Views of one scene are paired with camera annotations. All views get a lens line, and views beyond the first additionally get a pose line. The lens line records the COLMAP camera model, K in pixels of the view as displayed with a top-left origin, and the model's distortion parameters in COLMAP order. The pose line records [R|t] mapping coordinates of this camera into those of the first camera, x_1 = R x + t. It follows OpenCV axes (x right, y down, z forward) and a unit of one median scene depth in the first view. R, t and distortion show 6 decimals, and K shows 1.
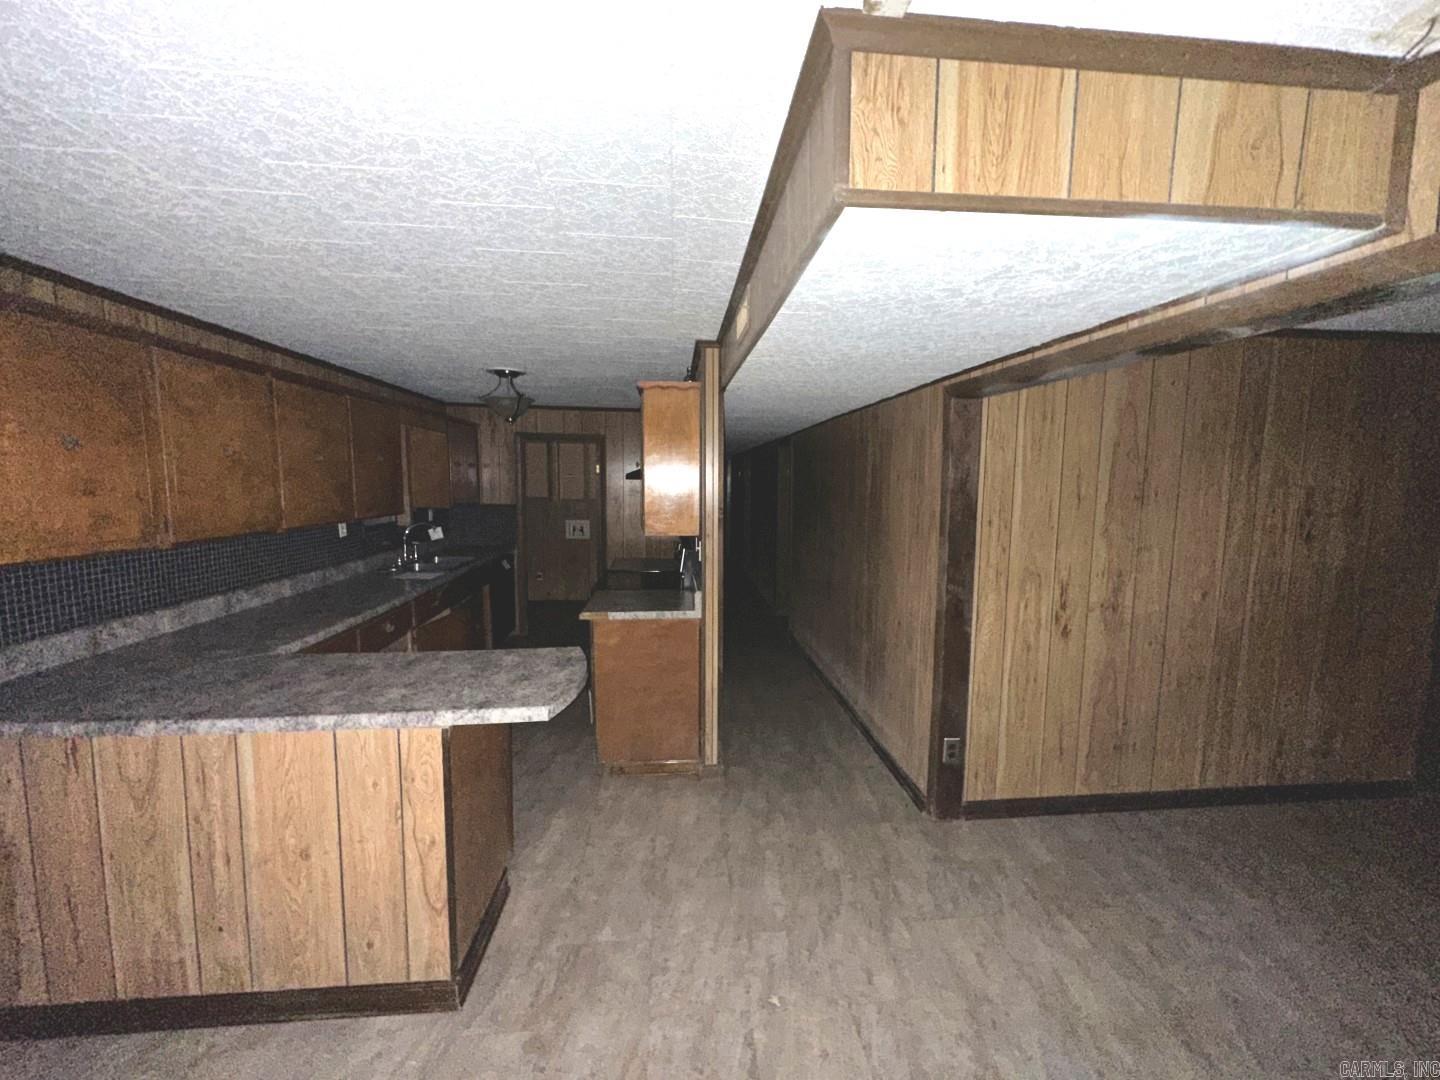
lens RADIAL K [[585.9, 0, 735.5], [0, 585.9, 534.5], [0, 0, 1]] dist [-0.000269, -0.000008]
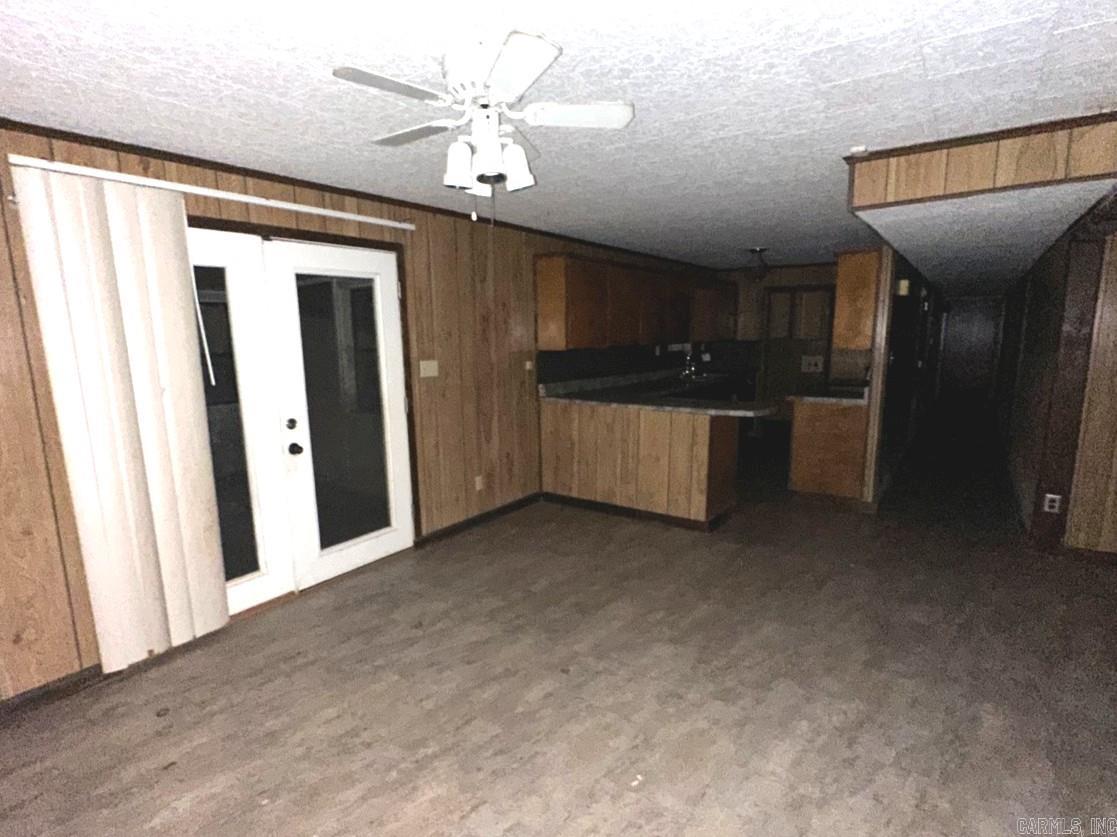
lens RADIAL K [[454.4, 0, 570.5], [0, 454.4, 414.3], [0, 0, 1]] dist [-0.000269, -0.000008]
pose [[0.728657, 0.111902, -0.675675, 0.297699], [-0.042967, 0.992087, 0.117969, 0.102189], [0.683530, -0.056927, 0.727699, -0.651876]]
